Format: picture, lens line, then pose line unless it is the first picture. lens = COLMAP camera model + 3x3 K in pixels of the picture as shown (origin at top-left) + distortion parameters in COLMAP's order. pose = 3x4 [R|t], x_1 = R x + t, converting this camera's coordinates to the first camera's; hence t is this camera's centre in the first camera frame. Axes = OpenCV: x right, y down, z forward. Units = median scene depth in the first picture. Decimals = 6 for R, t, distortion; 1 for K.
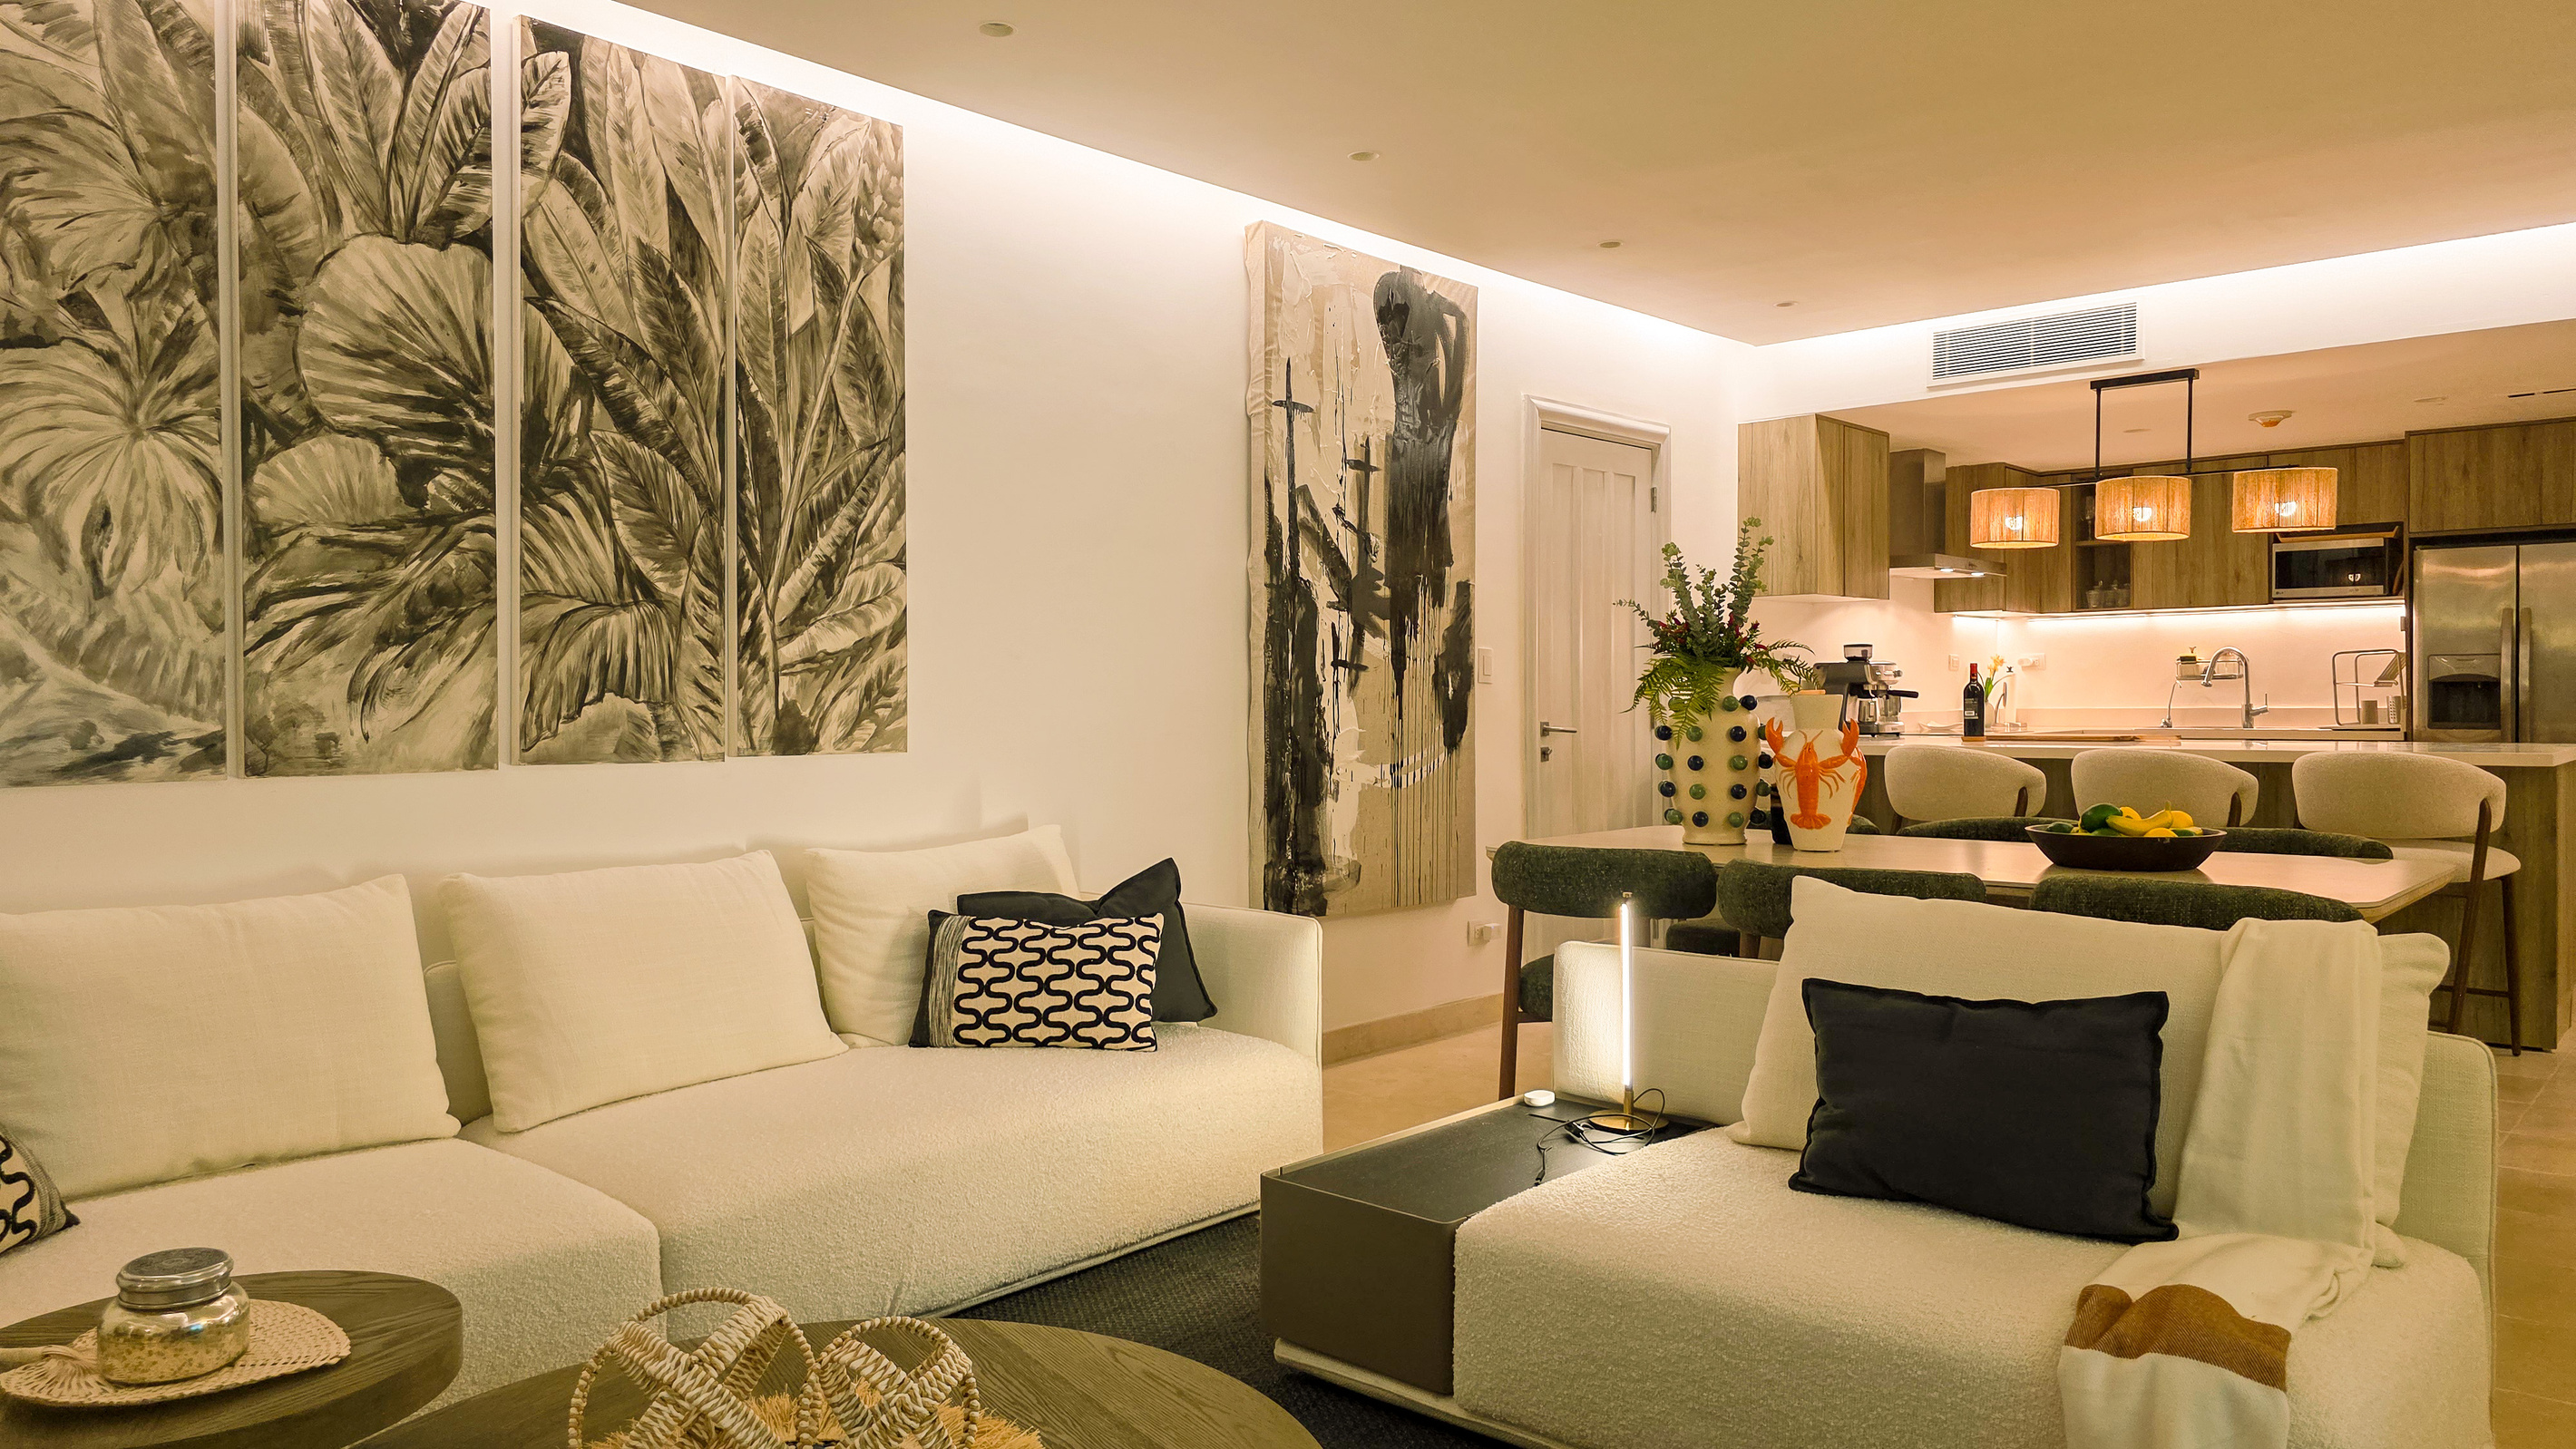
lens RADIAL K [[1756.3, 0, 1286.6], [0, 1756.3, 722.9], [0, 0, 1]] dist [0.003240, -0.000201]
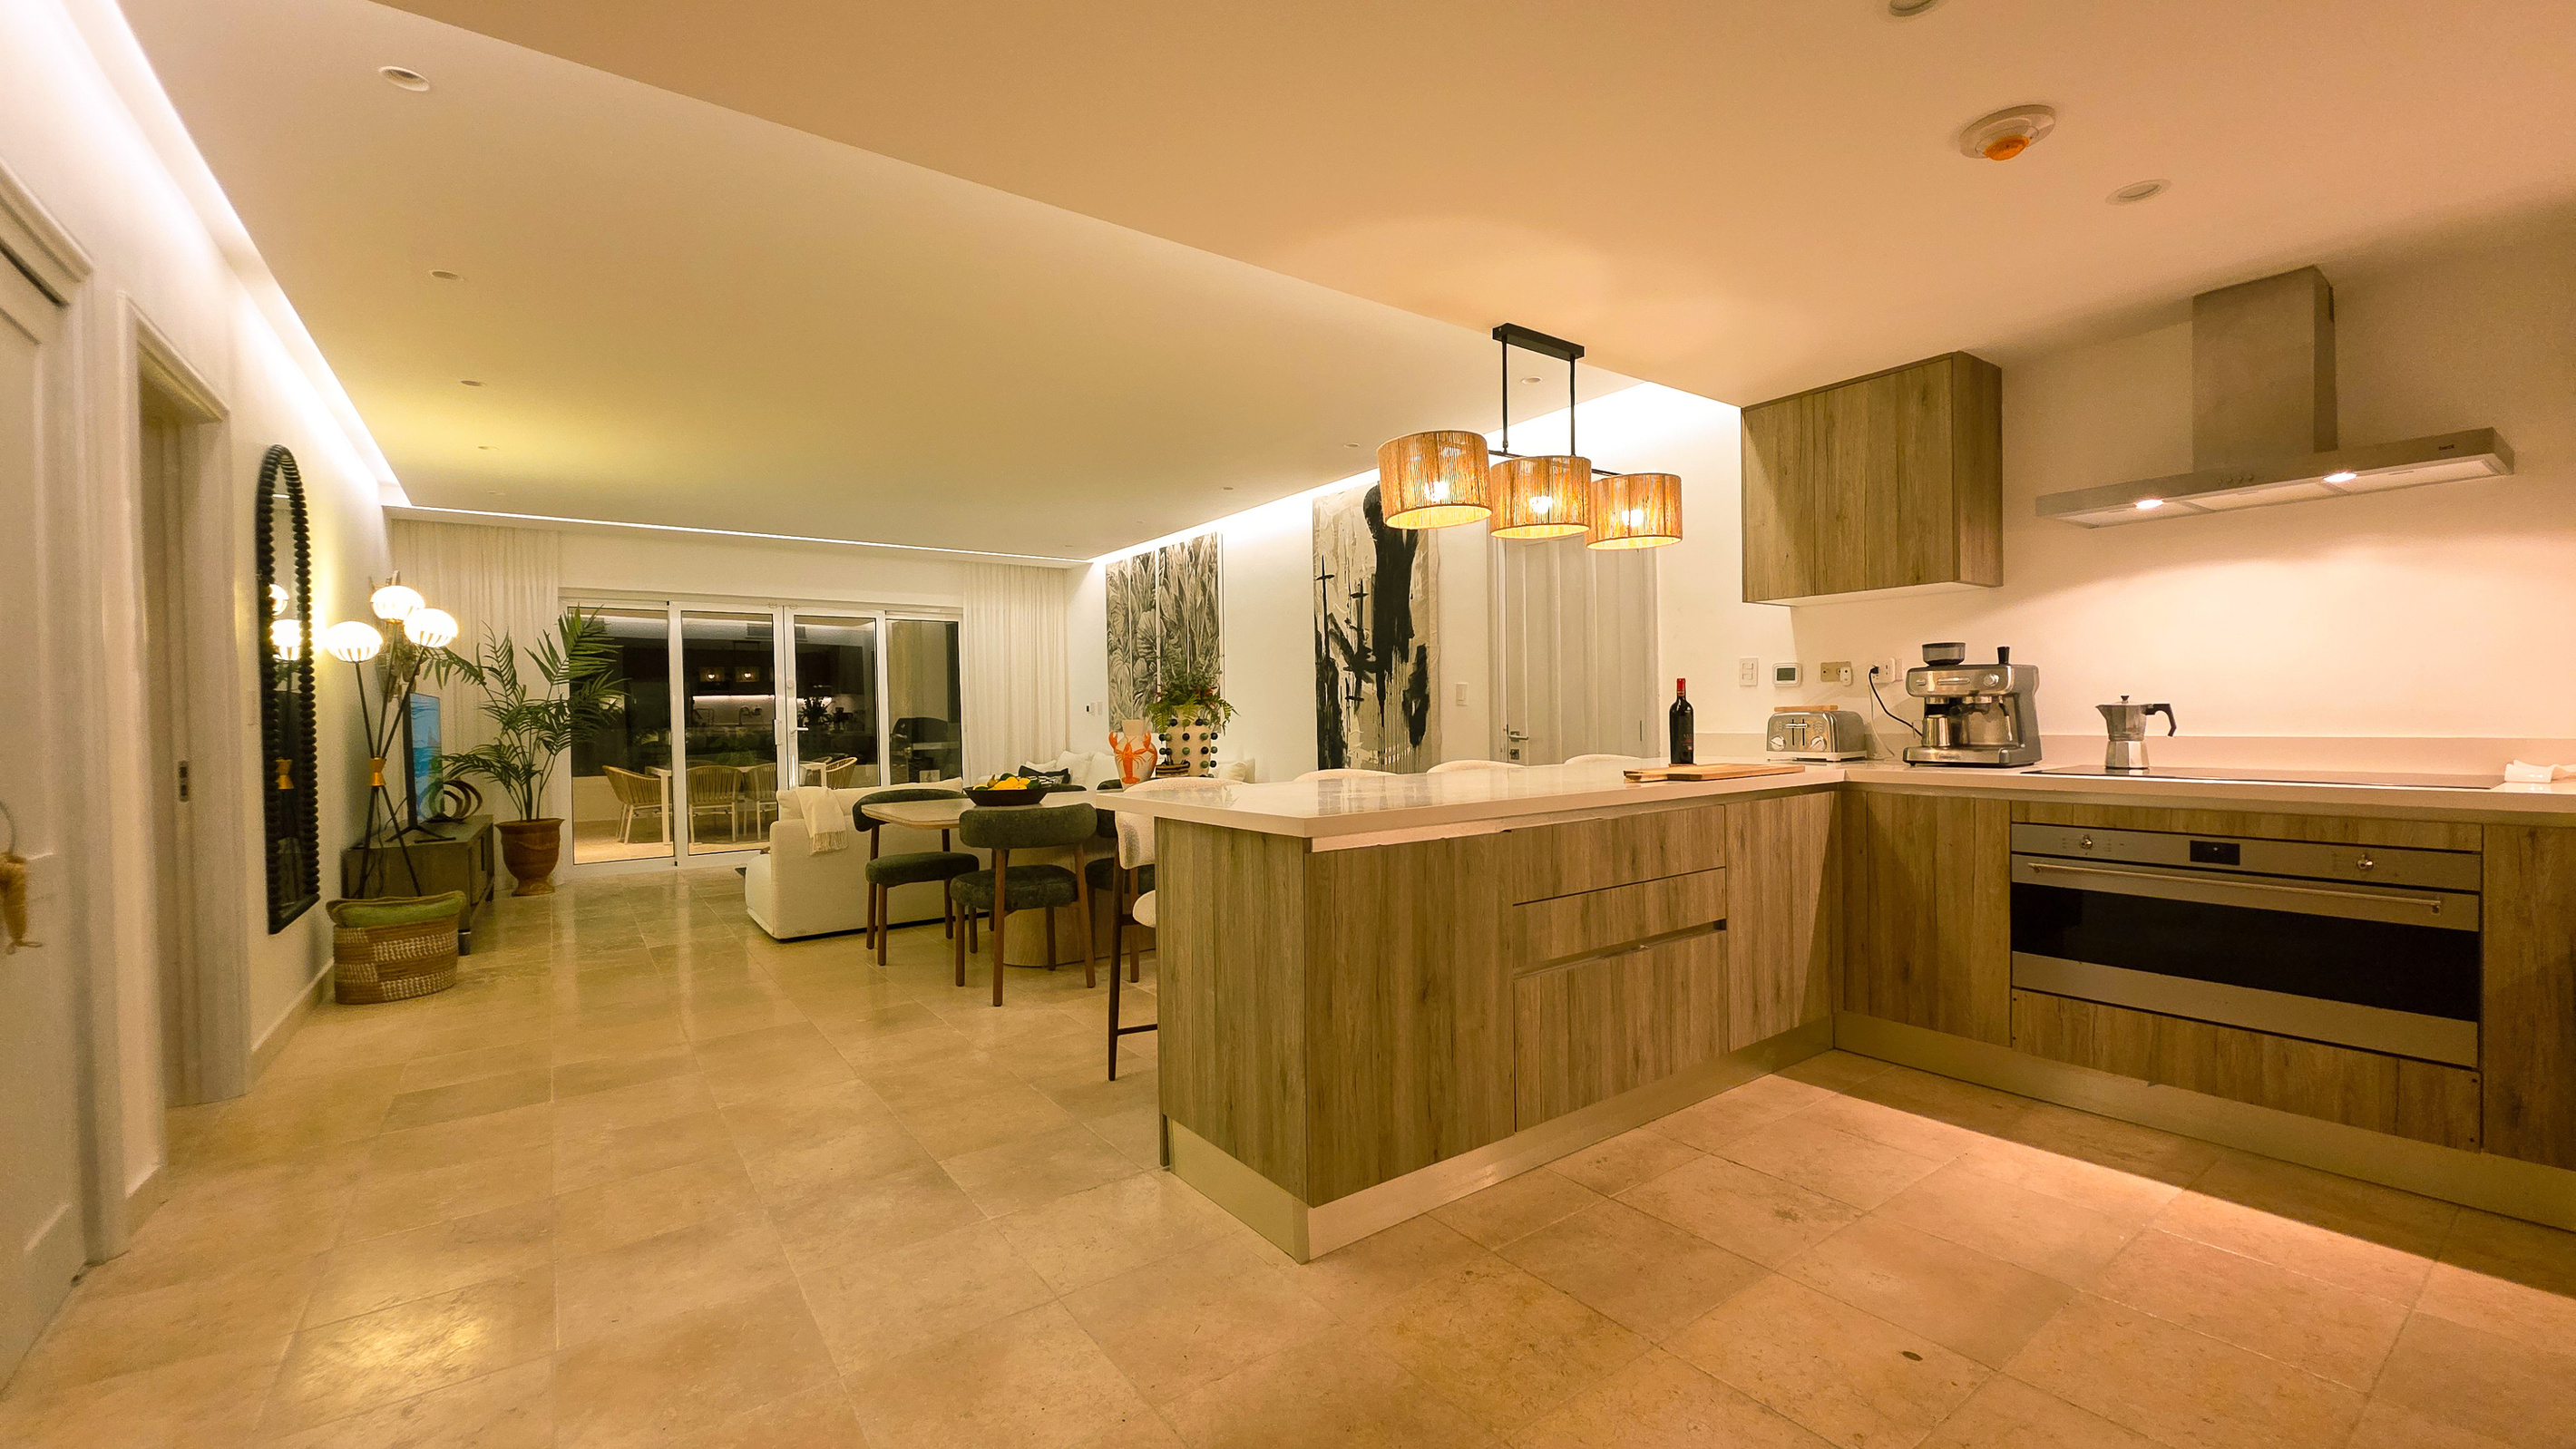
lens RADIAL K [[990.1, 0, 1285.9], [0, 990.1, 722.3], [0, 0, 1]] dist [-0.000202, -0.000001]
pose [[-0.223914, 0.012400, -0.974530, 1.136518], [-0.004908, 0.999892, 0.013850, -0.021329], [0.974597, 0.007884, -0.223829, 1.177991]]
